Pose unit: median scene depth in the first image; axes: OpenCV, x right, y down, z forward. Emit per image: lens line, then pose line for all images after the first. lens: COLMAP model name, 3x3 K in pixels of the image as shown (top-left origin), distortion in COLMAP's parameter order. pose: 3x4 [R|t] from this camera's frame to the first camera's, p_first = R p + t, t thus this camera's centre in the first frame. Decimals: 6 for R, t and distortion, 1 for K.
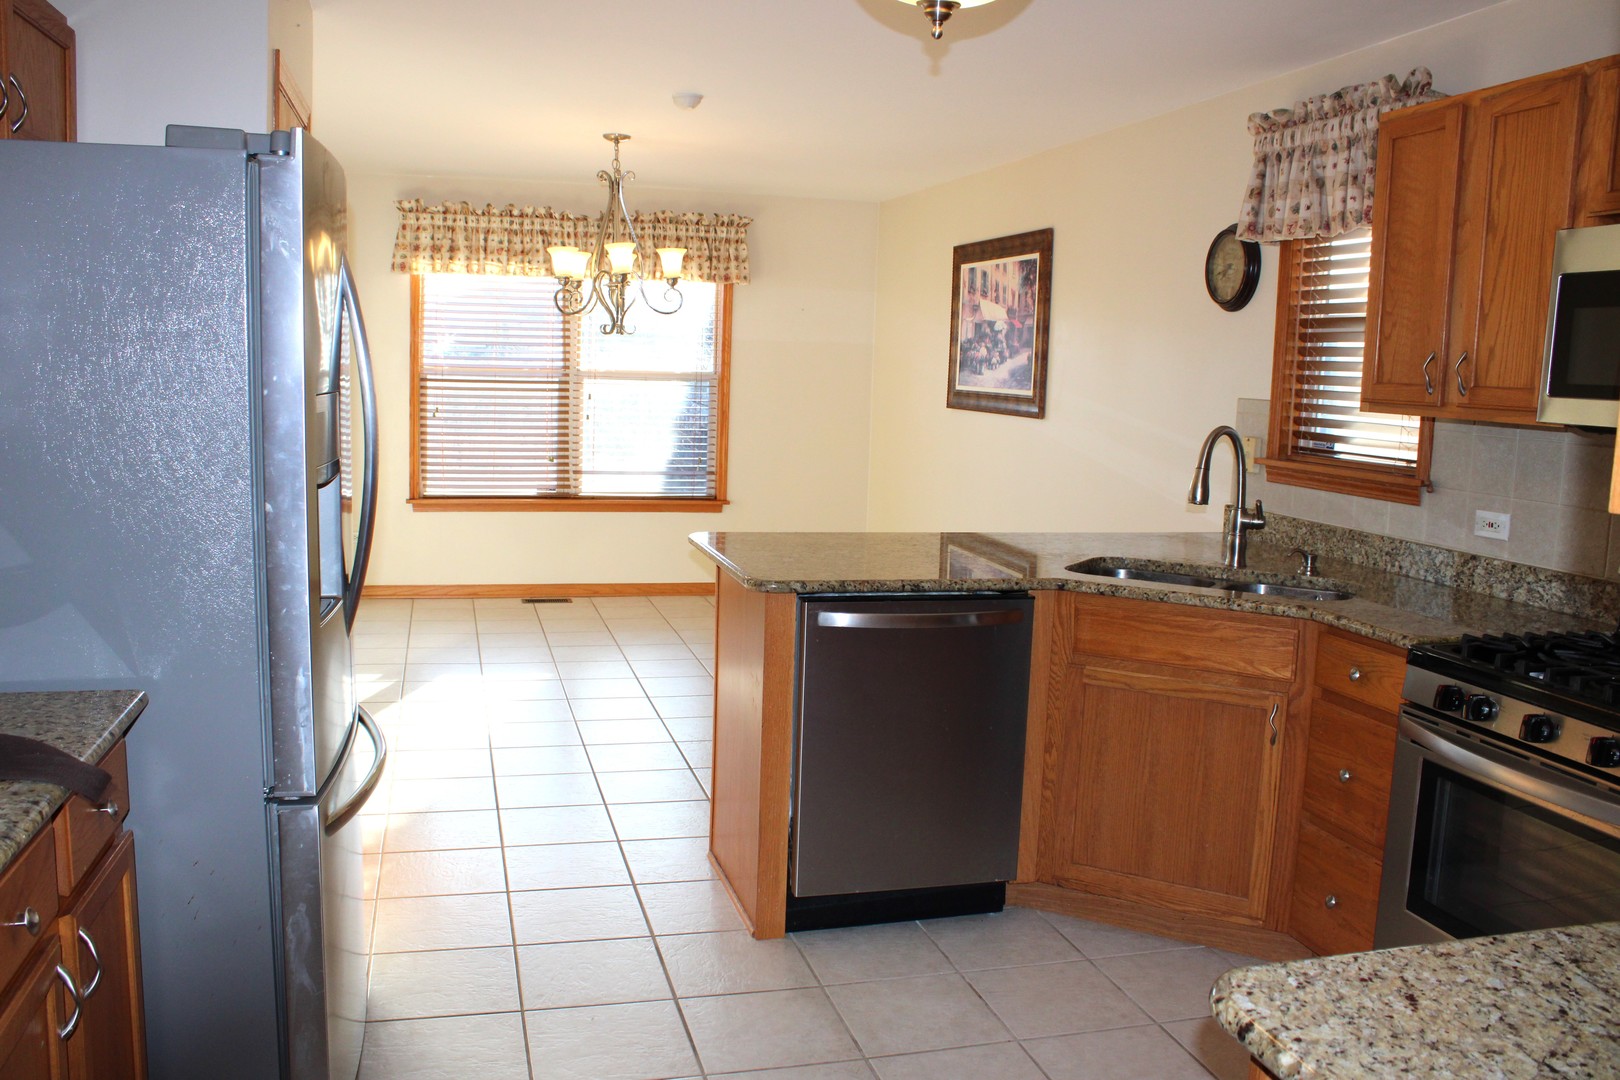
lens RADIAL K [[1367.3, 0, 804.2], [0, 1367.3, 546.7], [0, 0, 1]] dist [-0.006496, -0.001273]
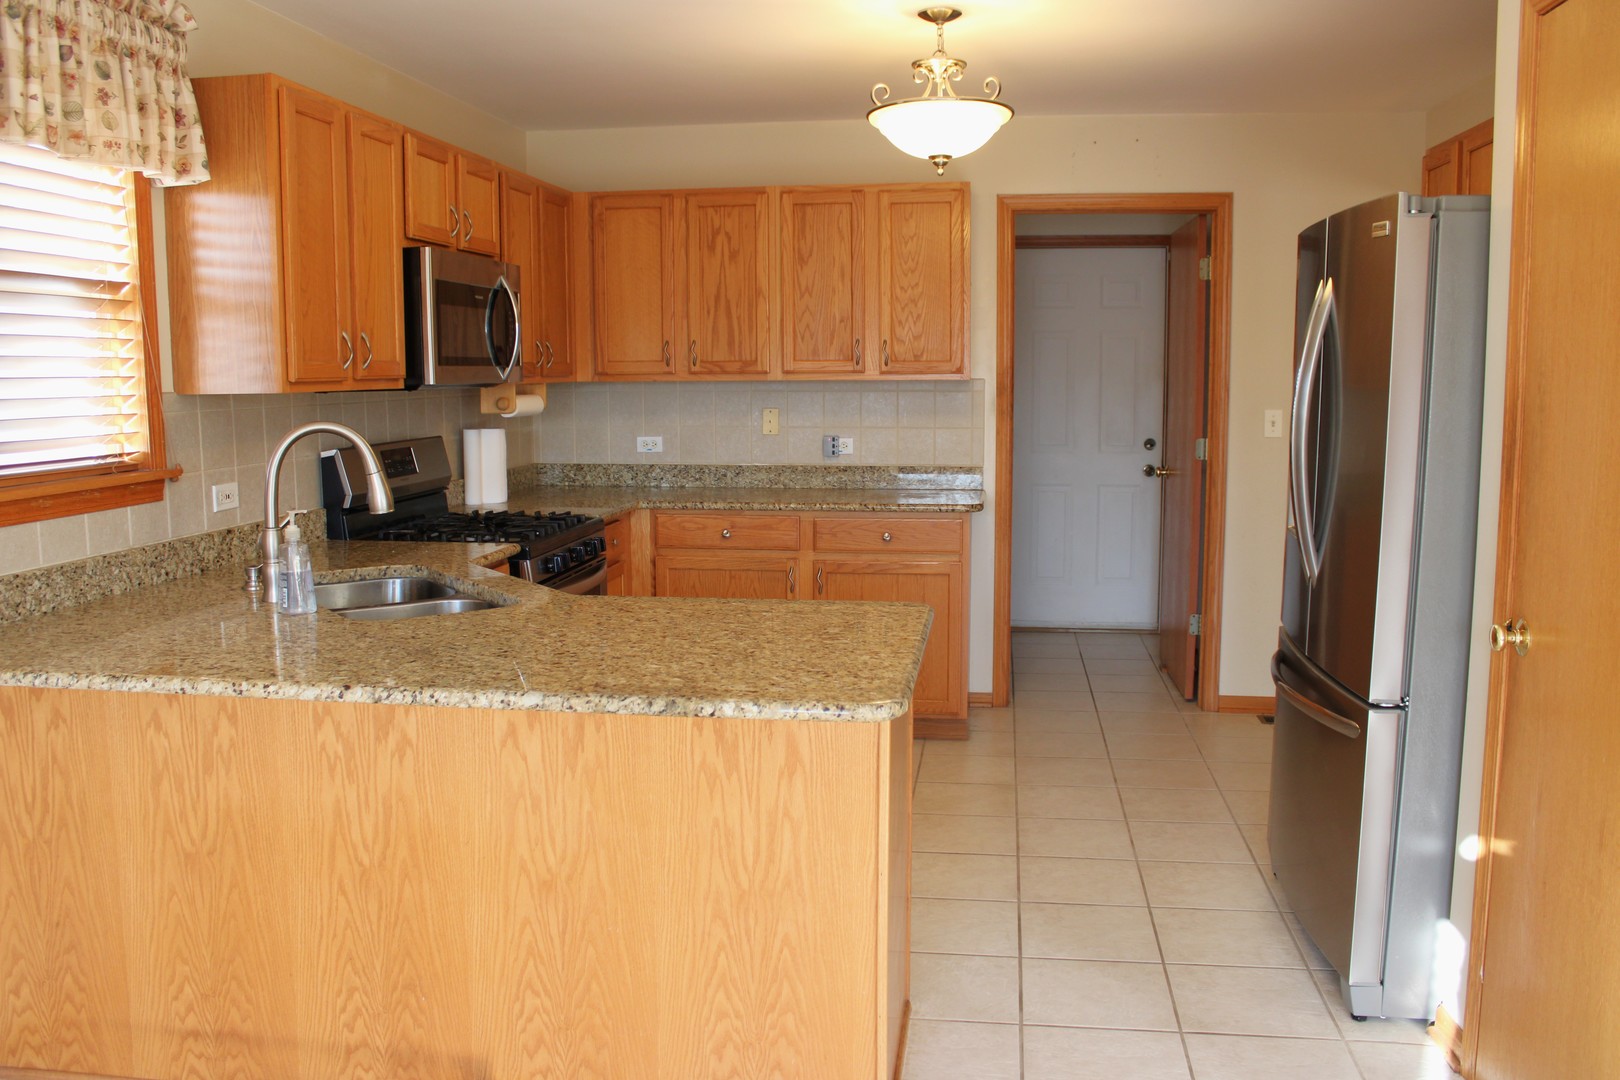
lens RADIAL K [[1367.3, 0, 809.2], [0, 1367.3, 535.5], [0, 0, 1]] dist [-0.006496, -0.001273]
pose [[-0.919995, -0.070001, 0.385627, -0.276111], [0.036296, 0.964475, 0.261667, -0.222310], [-0.390245, 0.254729, -0.884772, 1.610035]]
